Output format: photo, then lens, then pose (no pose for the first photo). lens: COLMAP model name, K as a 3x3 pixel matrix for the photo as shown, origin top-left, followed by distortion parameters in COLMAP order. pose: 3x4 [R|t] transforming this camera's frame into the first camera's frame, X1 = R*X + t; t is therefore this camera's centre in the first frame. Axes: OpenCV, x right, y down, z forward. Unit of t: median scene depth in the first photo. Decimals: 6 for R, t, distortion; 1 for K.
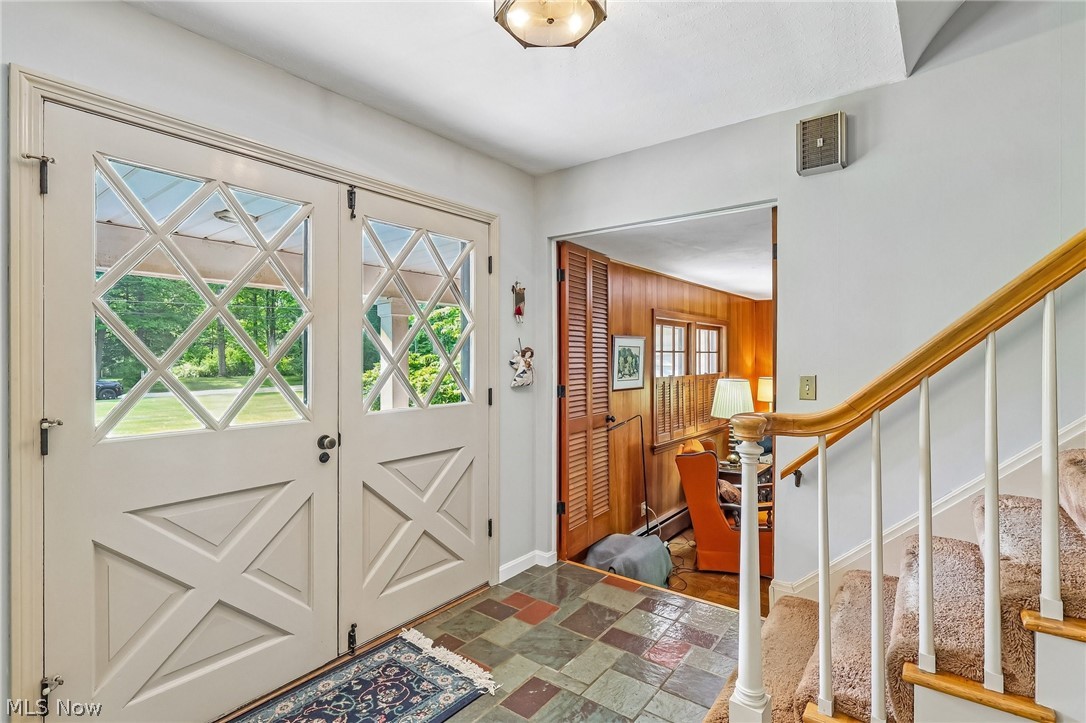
lens RADIAL K [[519.5, 0, 540.7], [0, 519.5, 361.6], [0, 0, 1]] dist [-0.001608, 0.000181]
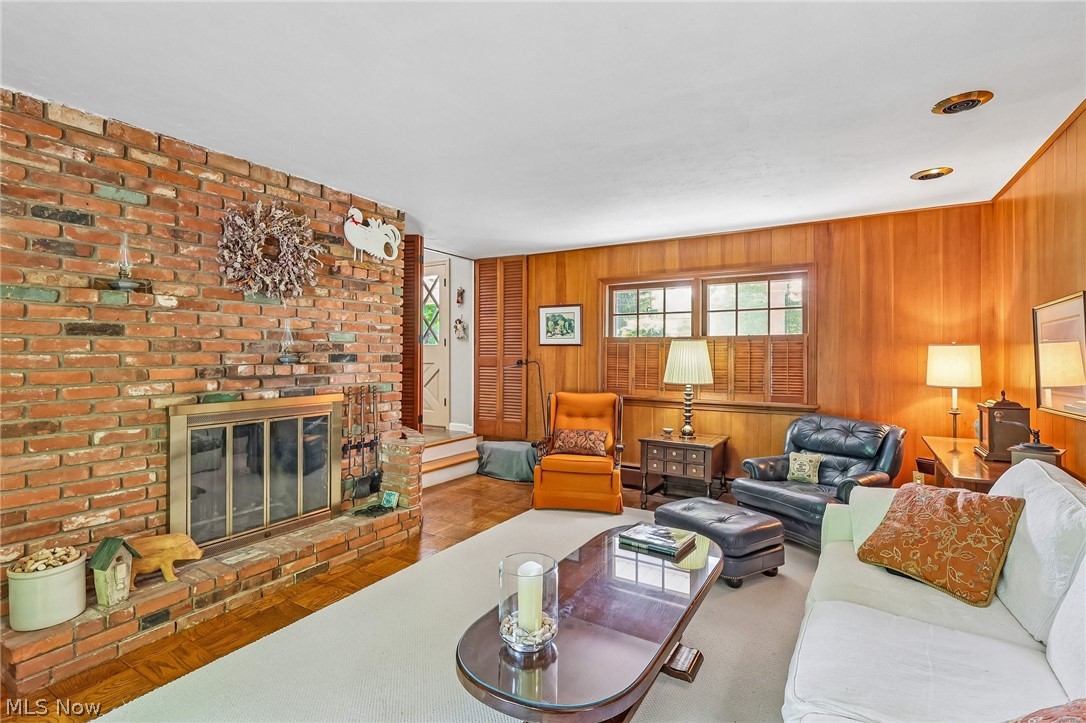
lens RADIAL K [[519.5, 0, 542.7], [0, 519.5, 355.6], [0, 0, 1]] dist [-0.001608, 0.000181]
pose [[0.123394, 0.014567, -0.992251, 1.475545], [-0.006491, 0.999883, 0.013872, 0.061319], [0.992336, 0.004729, 0.123475, 0.787738]]
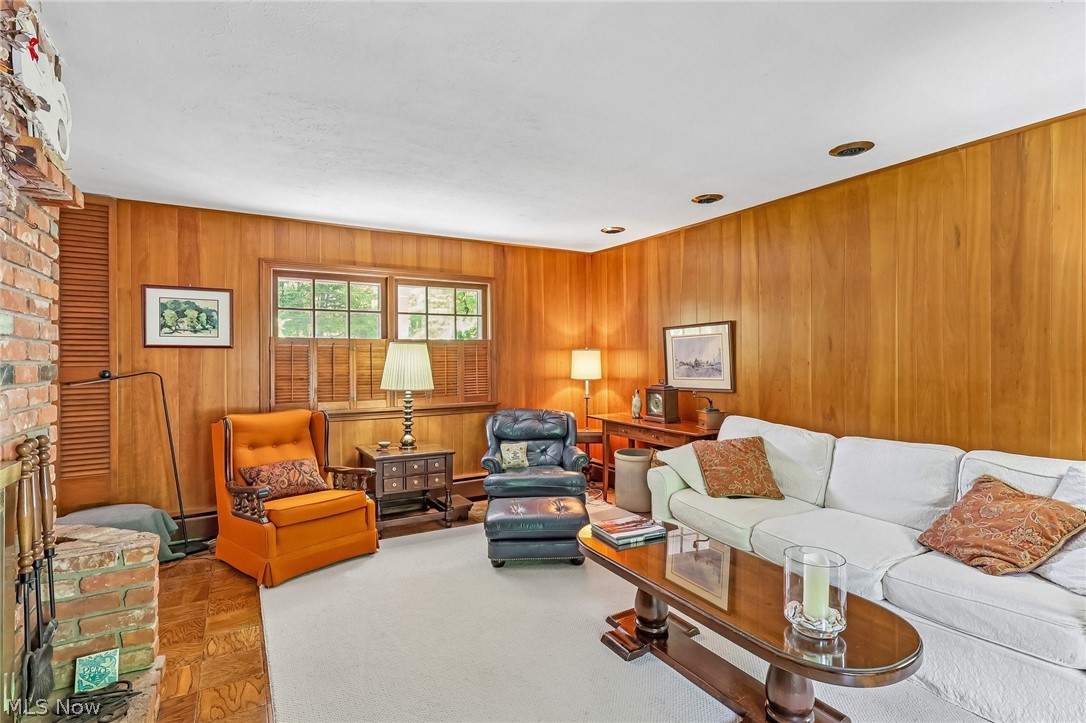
lens RADIAL K [[519.5, 0, 548.5], [0, 519.5, 361.4], [0, 0, 1]] dist [-0.001608, 0.000181]
pose [[0.933809, 0.007669, -0.357689, 1.057801], [-0.004385, 0.999940, 0.009992, 0.066131], [0.357745, -0.007762, 0.933787, 0.385755]]
